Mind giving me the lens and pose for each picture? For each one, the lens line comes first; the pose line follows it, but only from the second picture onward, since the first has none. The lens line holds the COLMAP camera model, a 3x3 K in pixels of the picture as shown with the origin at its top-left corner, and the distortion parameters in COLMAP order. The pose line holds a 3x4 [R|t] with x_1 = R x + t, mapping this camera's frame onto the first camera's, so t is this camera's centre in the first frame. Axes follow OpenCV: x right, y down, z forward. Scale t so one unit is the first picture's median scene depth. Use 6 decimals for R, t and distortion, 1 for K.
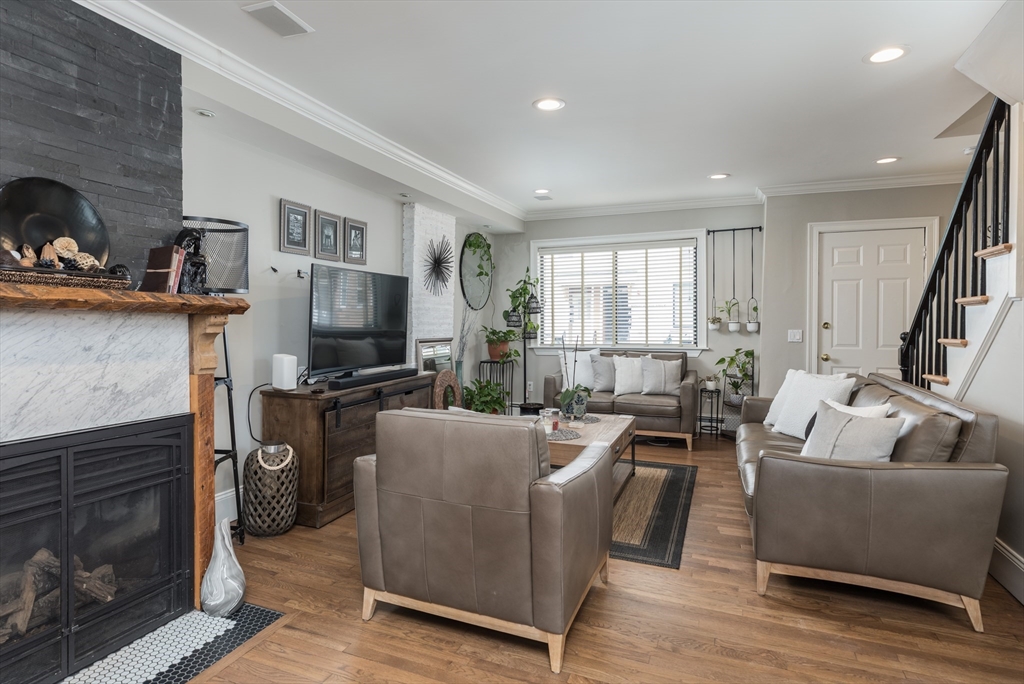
lens RADIAL K [[567.8, 0, 510.8], [0, 567.8, 324.2], [0, 0, 1]] dist [-0.000623, -0.000200]
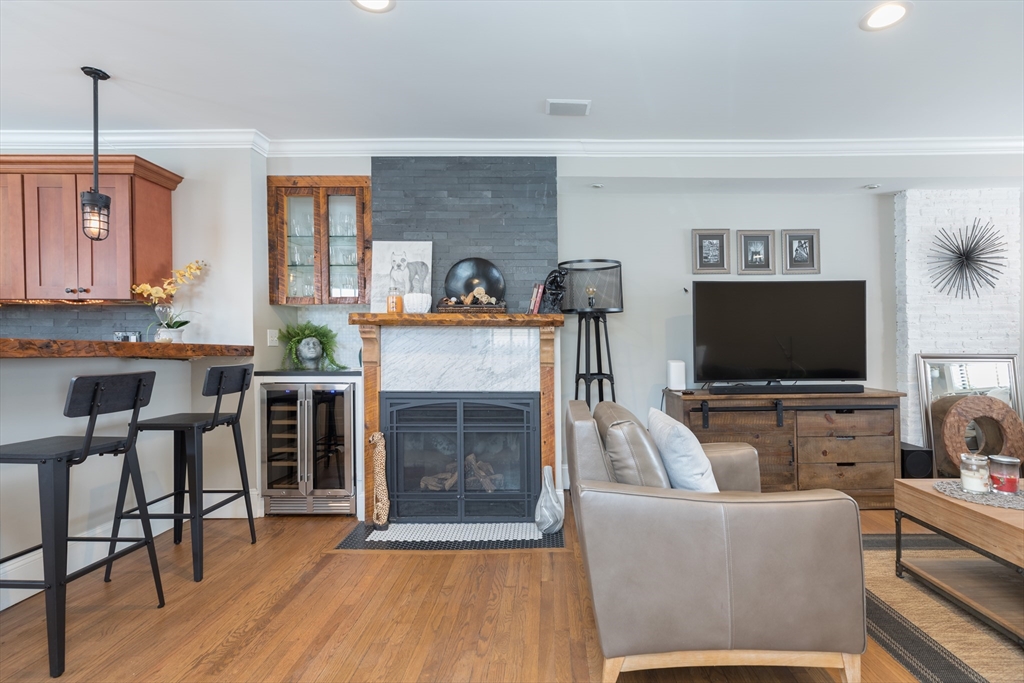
lens RADIAL K [[492.9, 0, 540.5], [0, 492.9, 342.5], [0, 0, 1]] dist [0.003522, 0.000228]
pose [[0.367927, -0.015884, -0.929719, 0.530189], [0.002383, 0.999867, -0.016140, 0.036272], [0.929852, 0.003723, 0.367916, 0.410208]]
